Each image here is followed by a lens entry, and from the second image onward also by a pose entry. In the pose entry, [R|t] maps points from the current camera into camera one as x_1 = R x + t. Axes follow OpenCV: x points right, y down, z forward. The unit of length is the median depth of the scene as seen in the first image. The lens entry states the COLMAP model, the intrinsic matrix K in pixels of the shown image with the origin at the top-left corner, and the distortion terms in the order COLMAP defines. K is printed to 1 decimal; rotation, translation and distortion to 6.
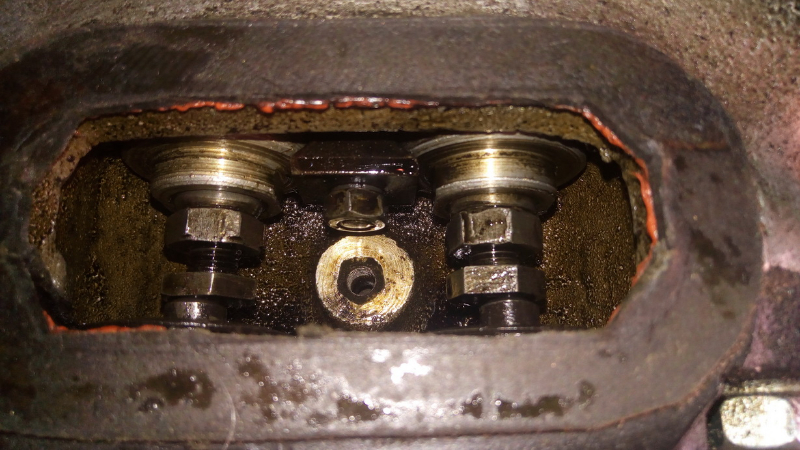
lens RADIAL K [[624.5, 0, 400.0], [0, 624.5, 225.0], [0, 0, 1]] dist [0.013472, -0.012691]
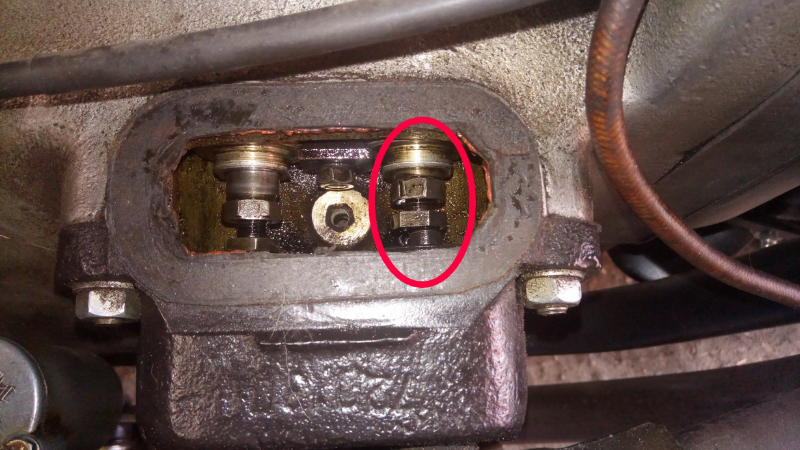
lens RADIAL K [[624.5, 0, 400.0], [0, 624.5, 225.0], [0, 0, 1]] dist [0.013472, -0.012691]
pose [[0.998608, -0.020480, 0.048612, 0.019163], [0.013284, 0.989491, 0.143980, -0.167479], [-0.051050, -0.143134, 0.988386, -0.829560]]
